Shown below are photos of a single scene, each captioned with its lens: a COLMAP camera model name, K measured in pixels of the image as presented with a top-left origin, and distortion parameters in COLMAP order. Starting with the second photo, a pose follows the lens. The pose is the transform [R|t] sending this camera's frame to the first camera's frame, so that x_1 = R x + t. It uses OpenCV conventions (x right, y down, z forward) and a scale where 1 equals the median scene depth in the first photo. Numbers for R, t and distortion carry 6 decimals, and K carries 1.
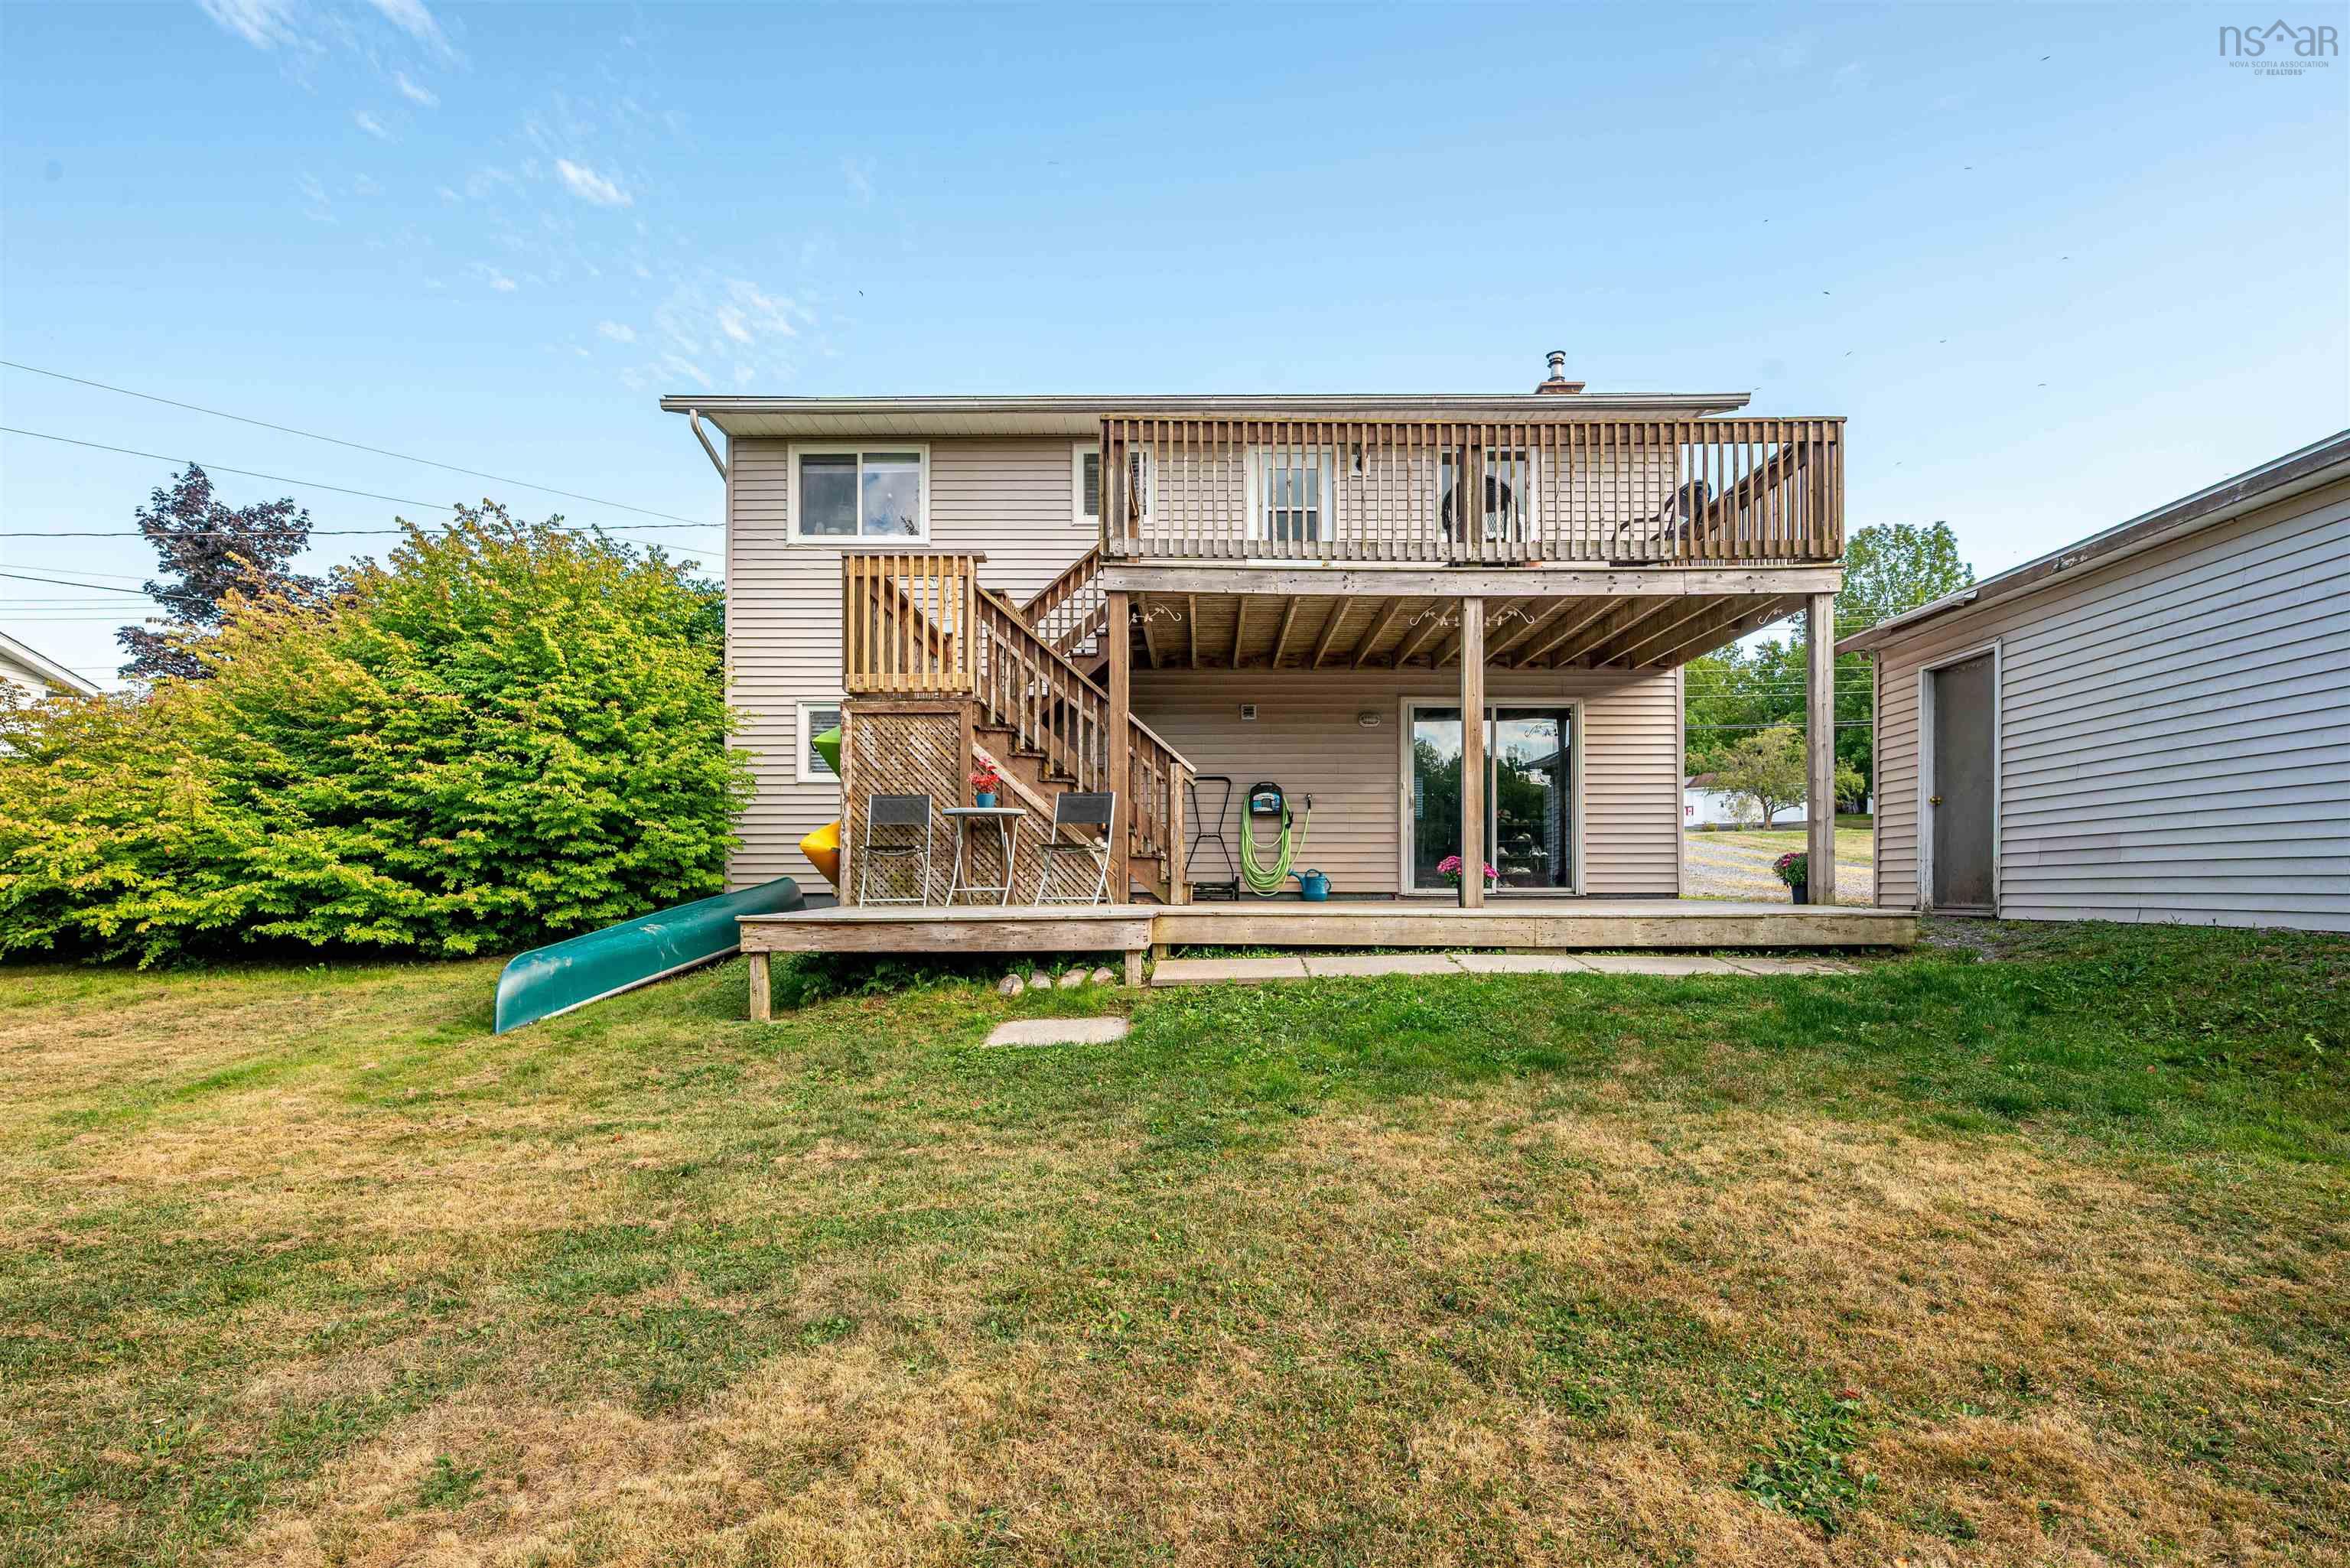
lens RADIAL K [[1156.0, 0, 1190.1], [0, 1156.0, 874.0], [0, 0, 1]] dist [-0.000377, 0.000332]
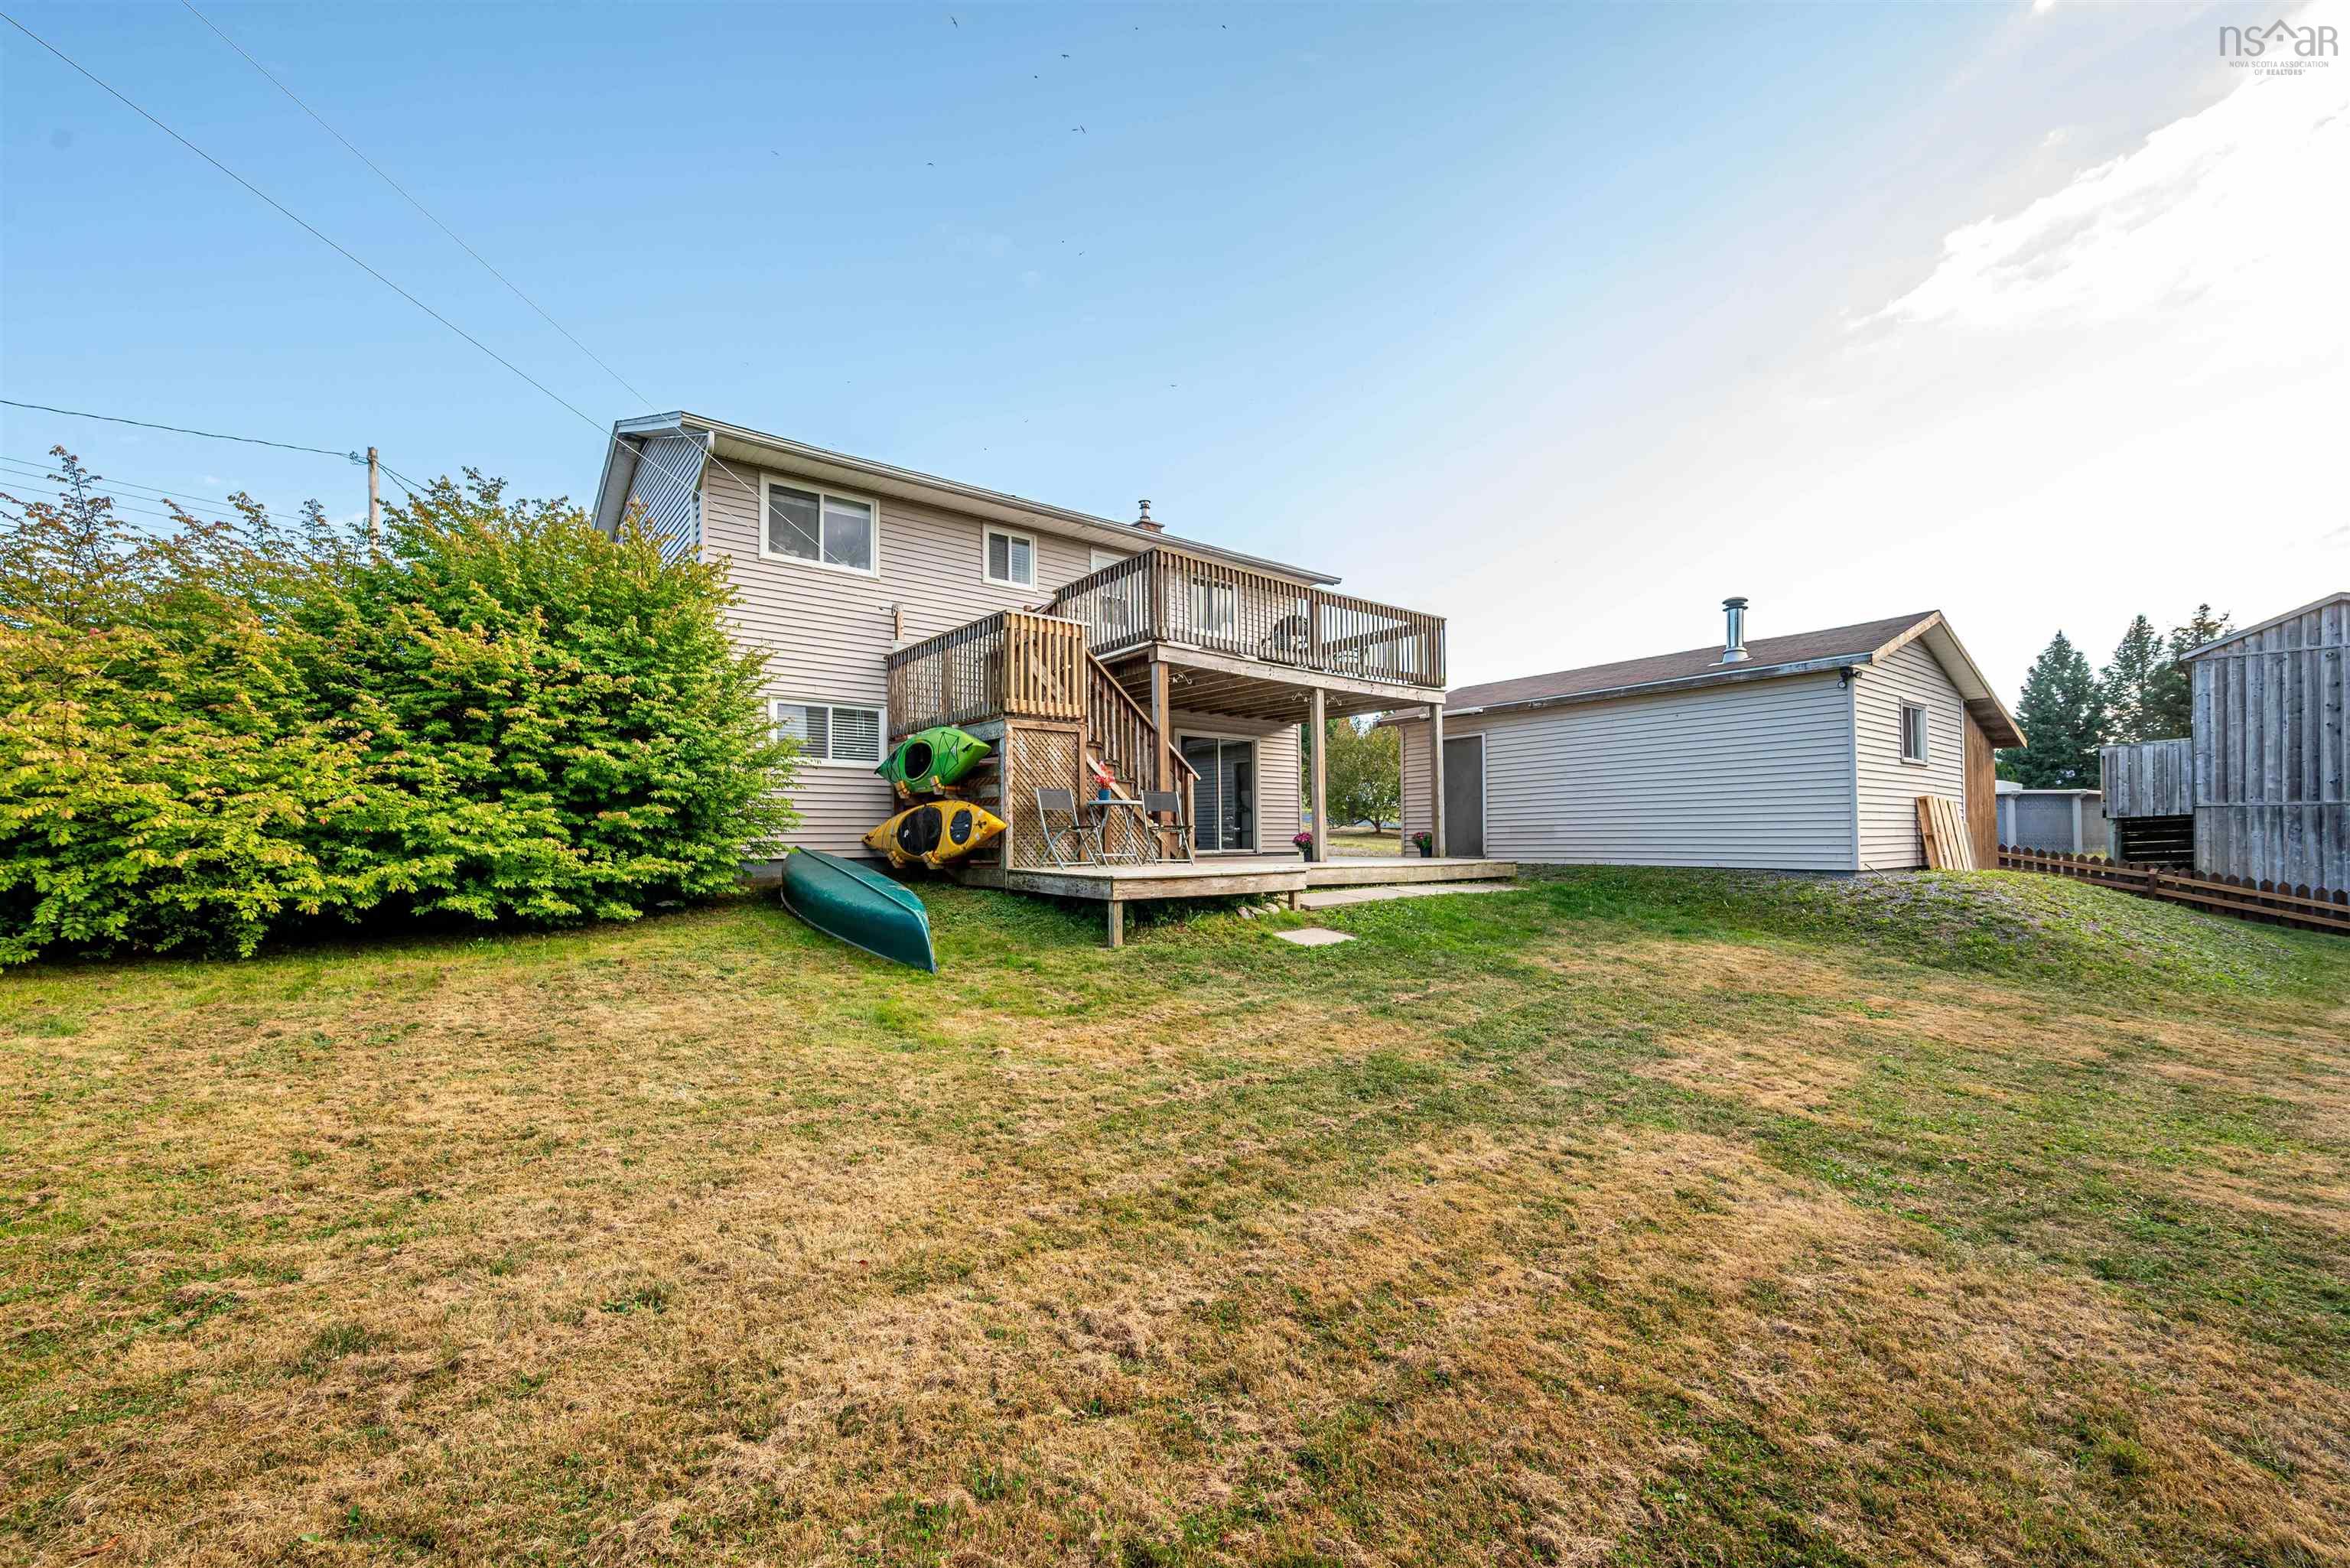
lens RADIAL K [[939.6, 0, 1154.8], [0, 939.6, 822.5], [0, 0, 1]] dist [0.001793, -0.000047]
pose [[0.783855, 0.010107, 0.620861, -0.817422], [-0.003680, 0.999926, -0.011631, -0.013707], [-0.620933, 0.006832, 0.783834, 0.019806]]
